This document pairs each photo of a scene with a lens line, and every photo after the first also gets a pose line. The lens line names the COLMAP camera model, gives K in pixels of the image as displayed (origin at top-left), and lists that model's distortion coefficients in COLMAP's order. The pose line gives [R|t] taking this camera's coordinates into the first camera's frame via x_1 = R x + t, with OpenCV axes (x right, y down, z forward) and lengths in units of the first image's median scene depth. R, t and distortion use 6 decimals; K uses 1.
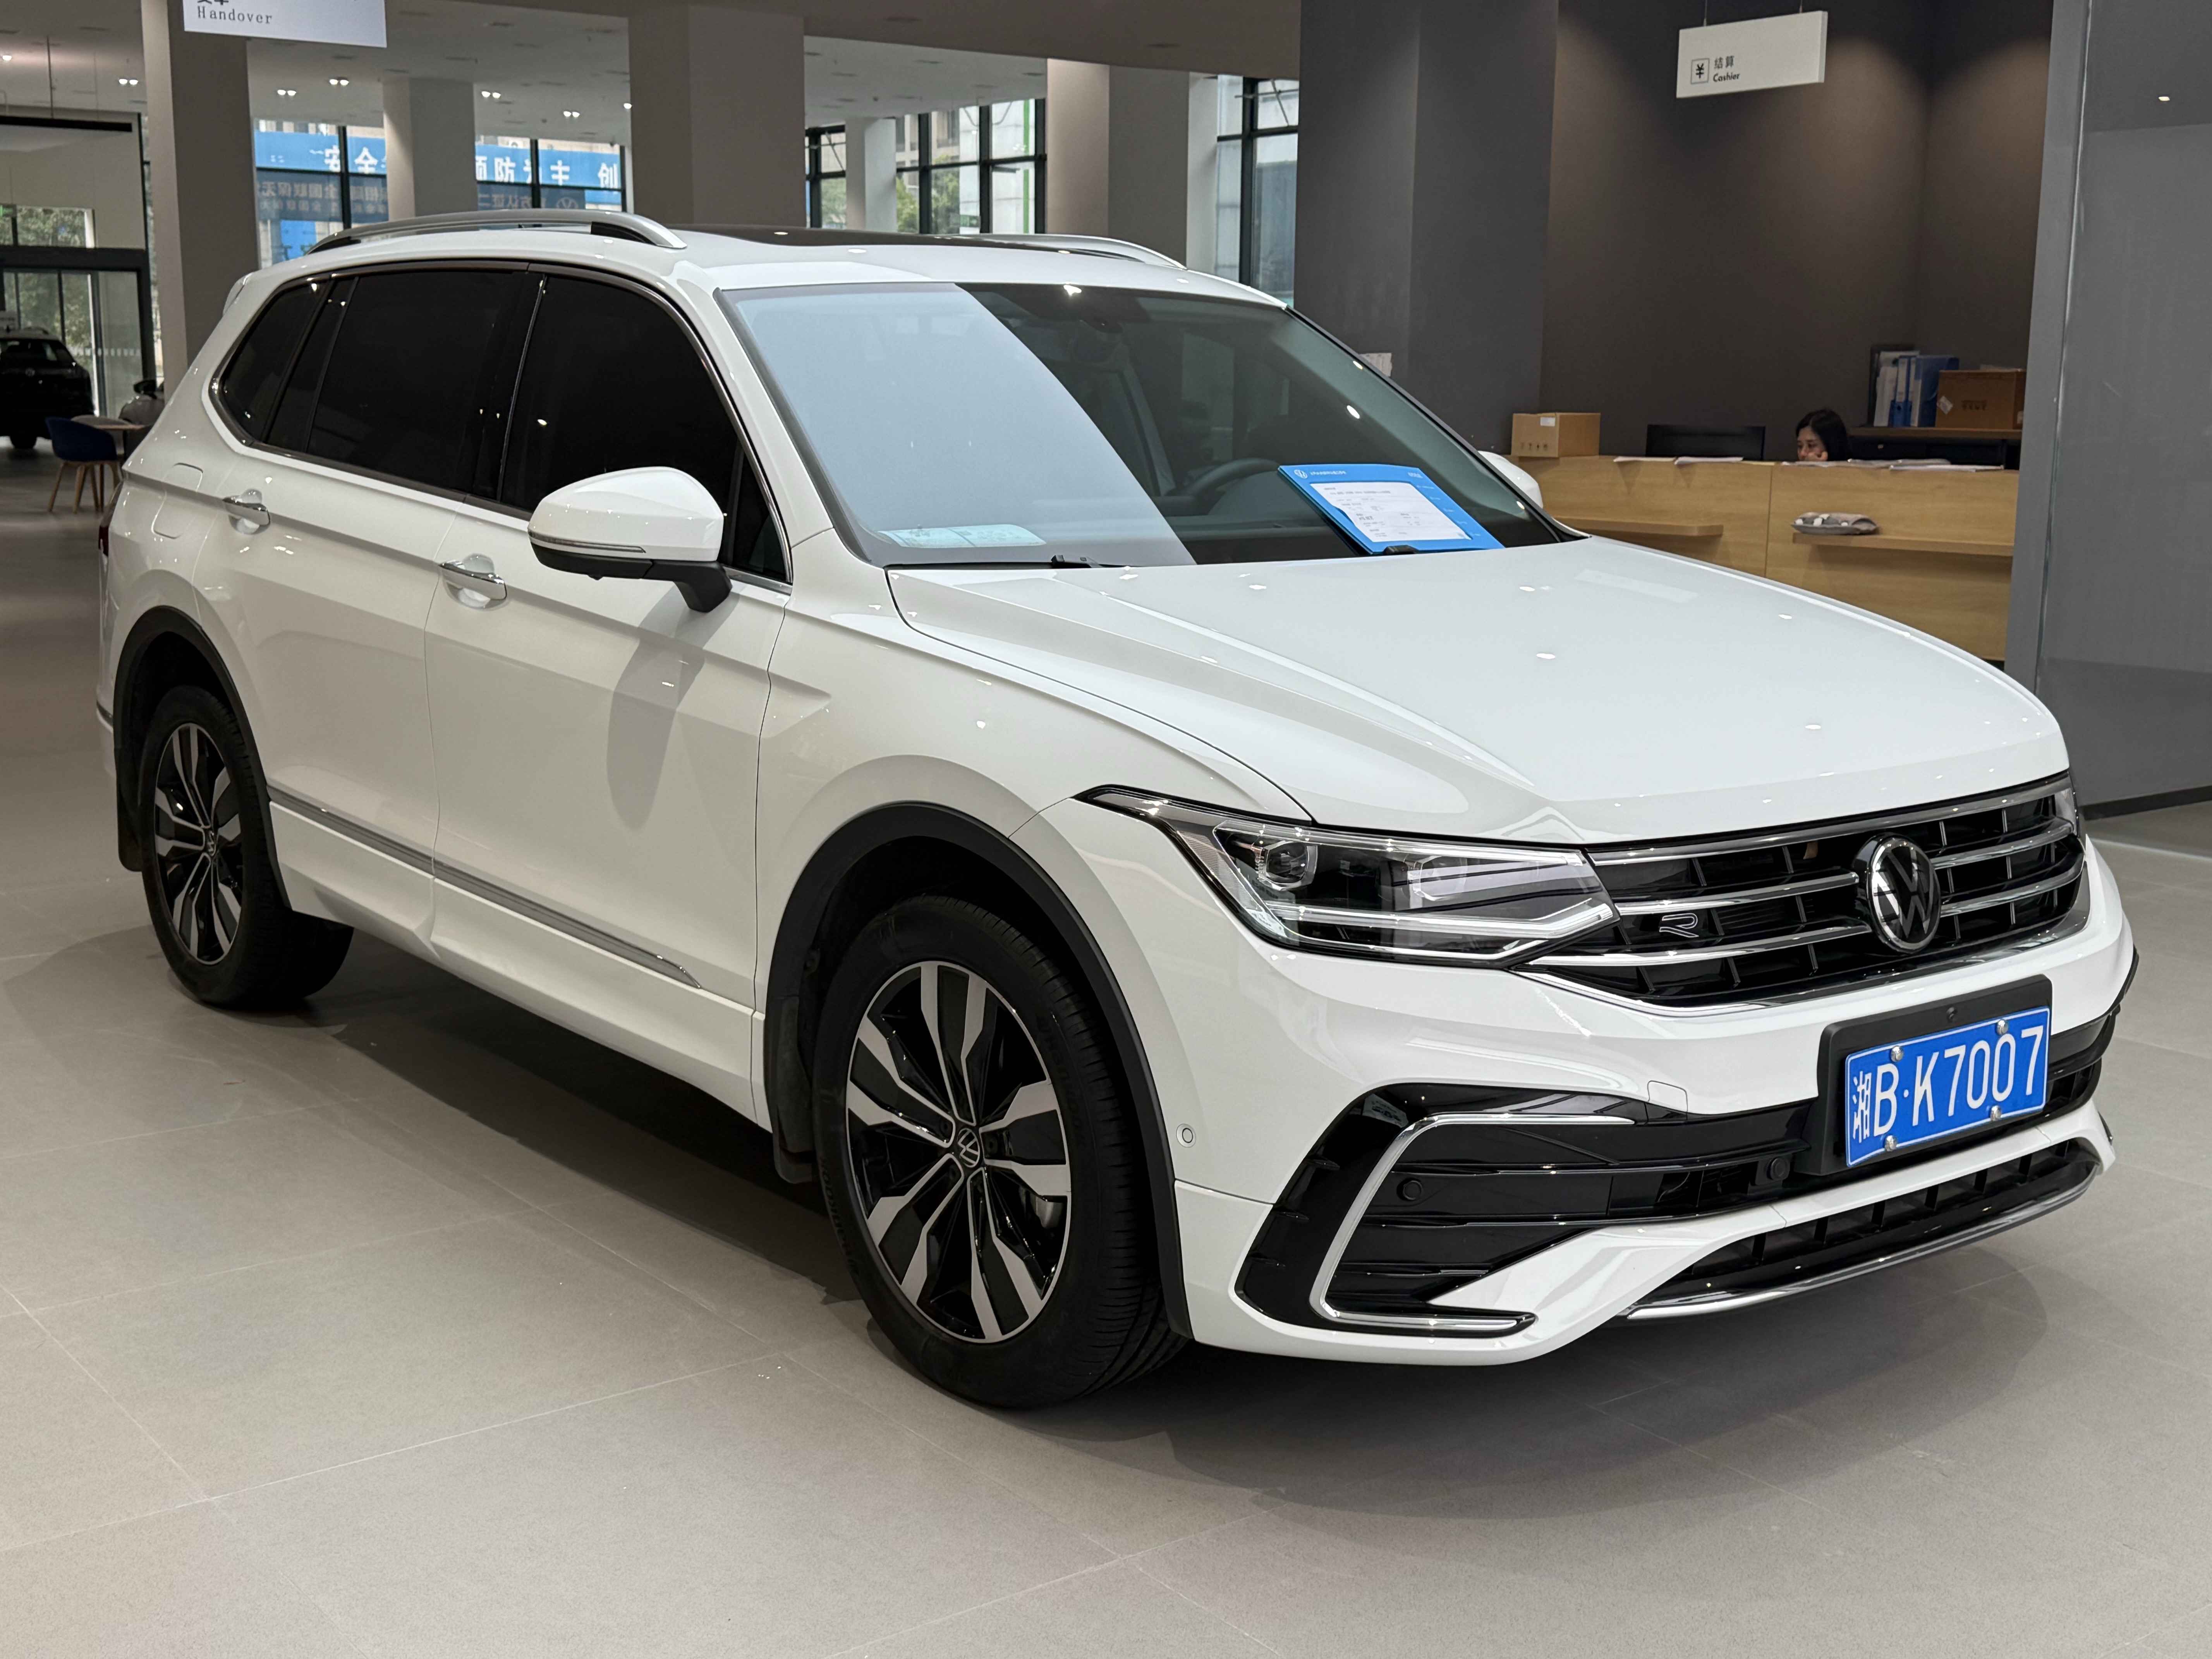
lens RADIAL K [[2617.4, 0, 1106.0], [0, 2617.4, 829.5], [0, 0, 1]] dist [0.197394, -0.455939]
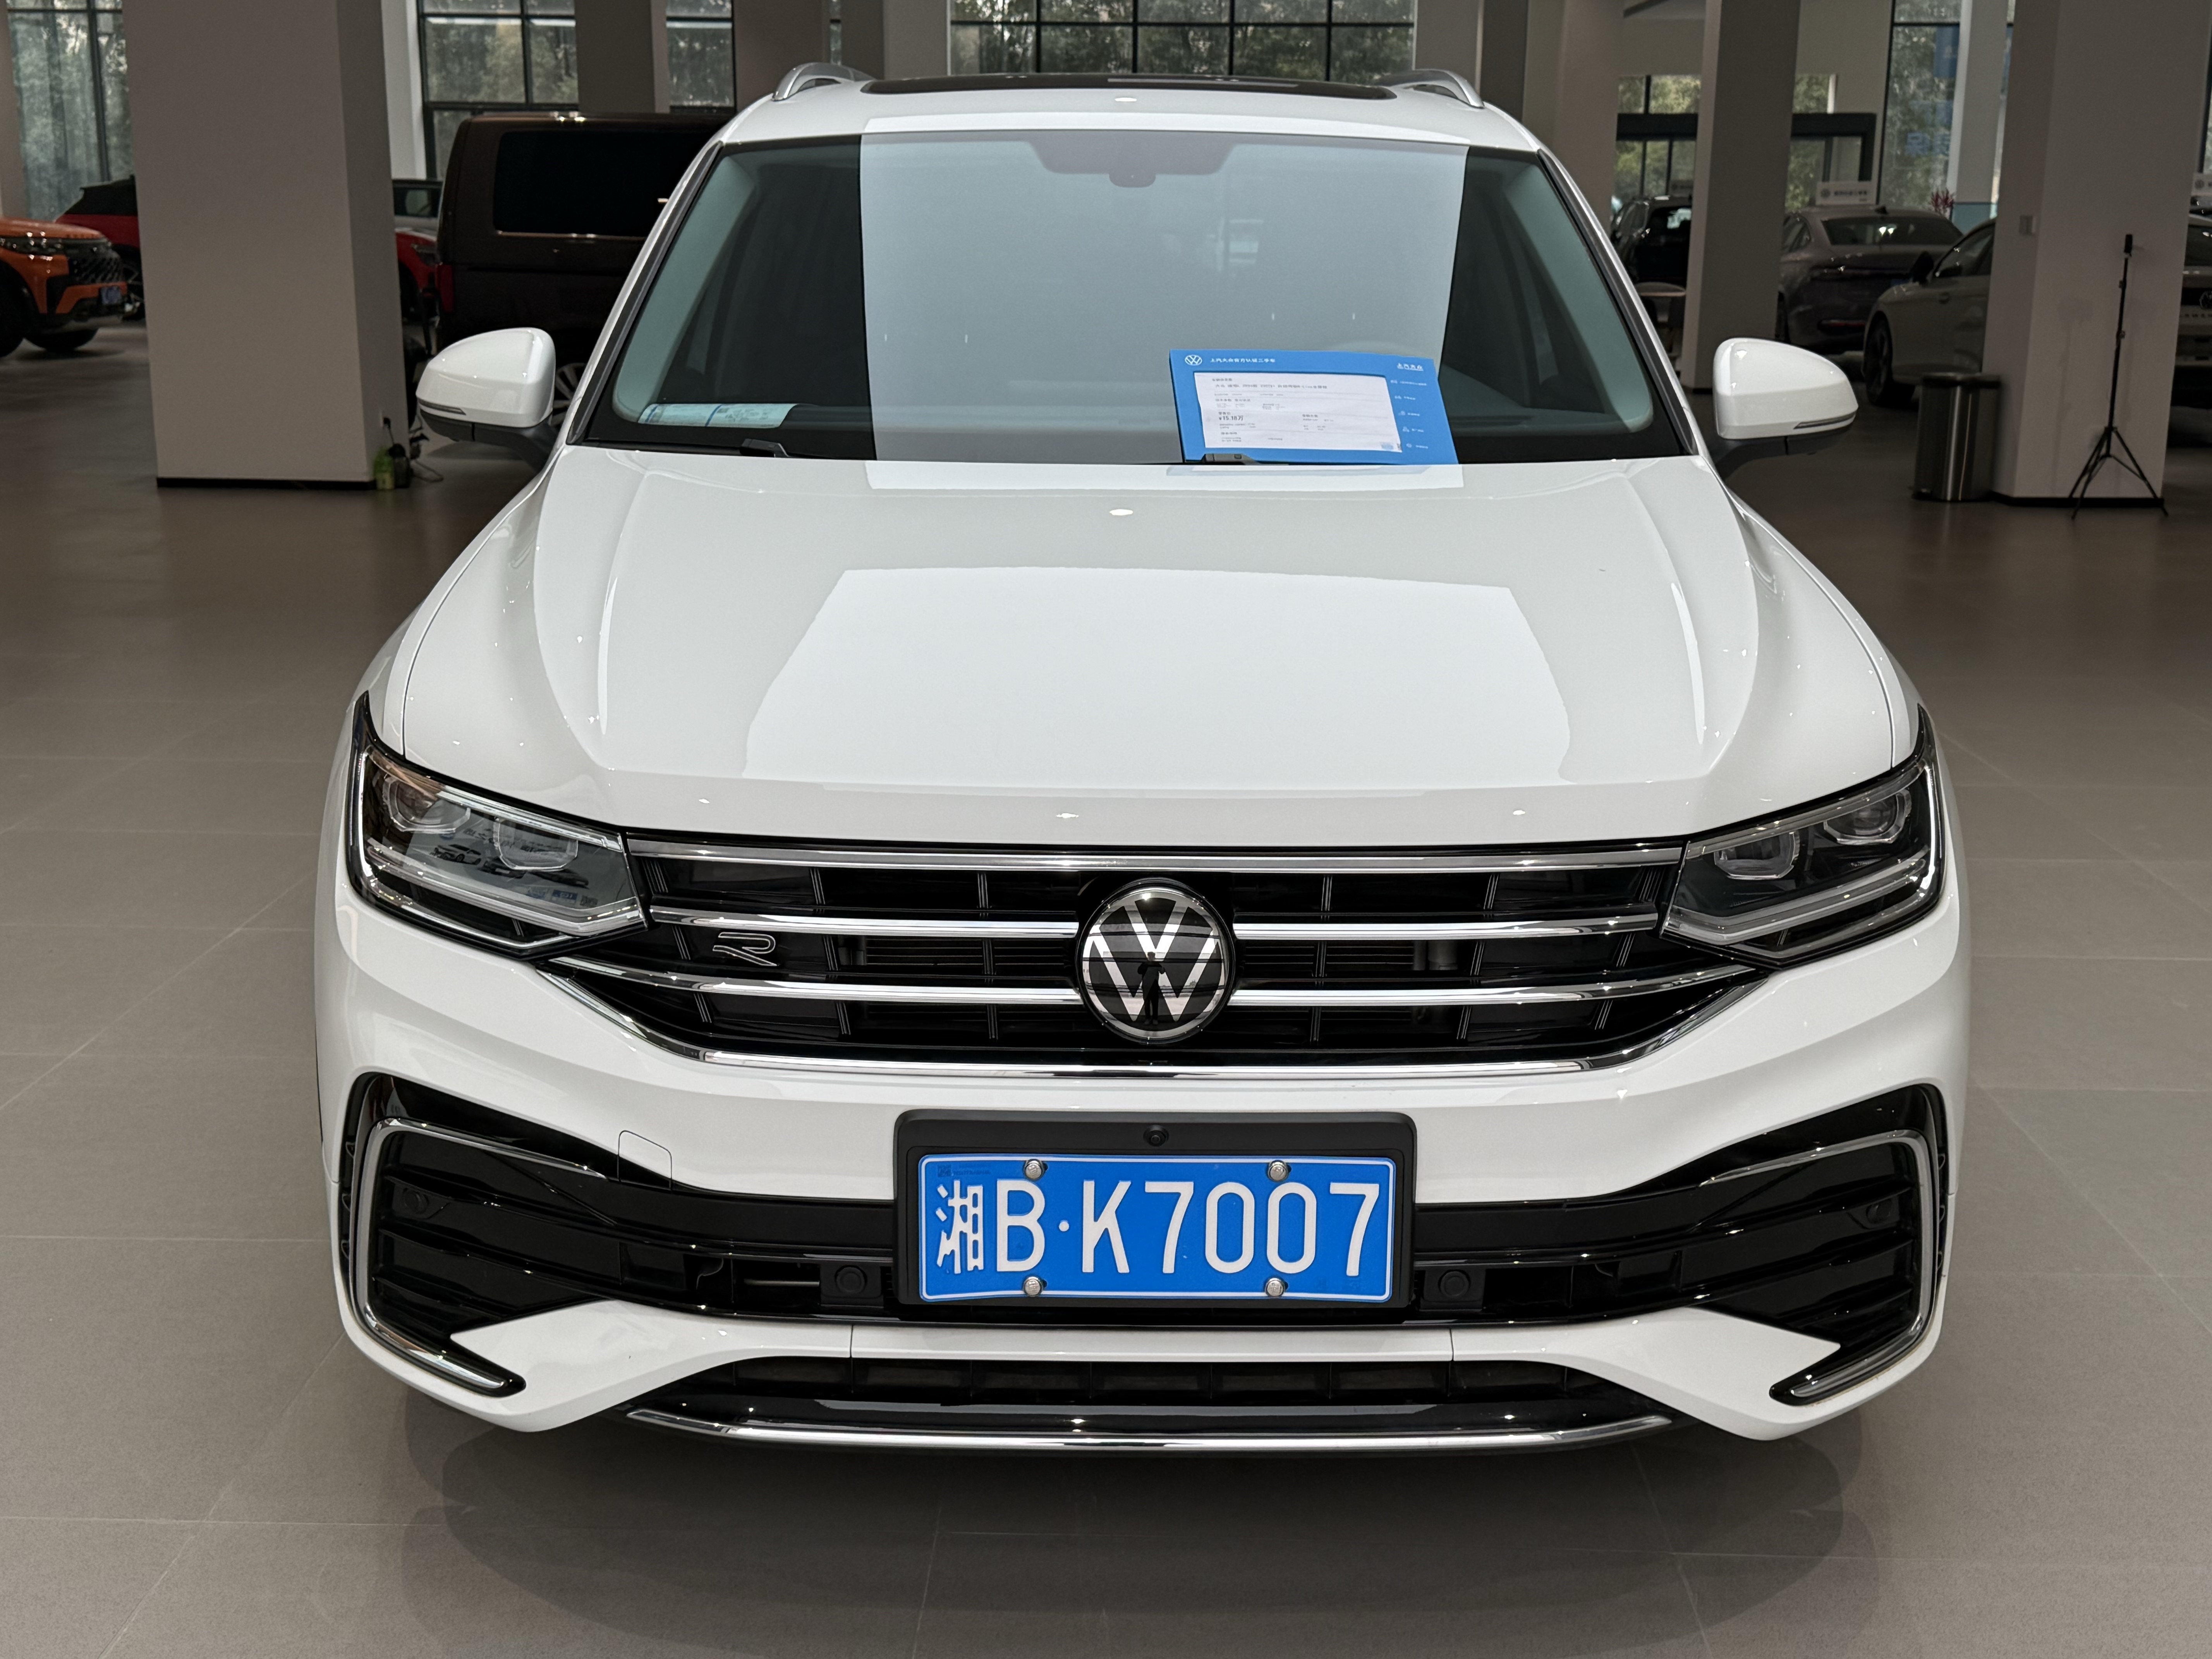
lens RADIAL K [[2617.4, 0, 1106.0], [0, 2617.4, 829.5], [0, 0, 1]] dist [0.197394, -0.455939]
pose [[0.782301, 0.139811, -0.607007, 0.738810], [-0.110079, 0.990178, 0.086198, -0.074484], [0.613097, -0.000614, 0.790008, 0.428195]]
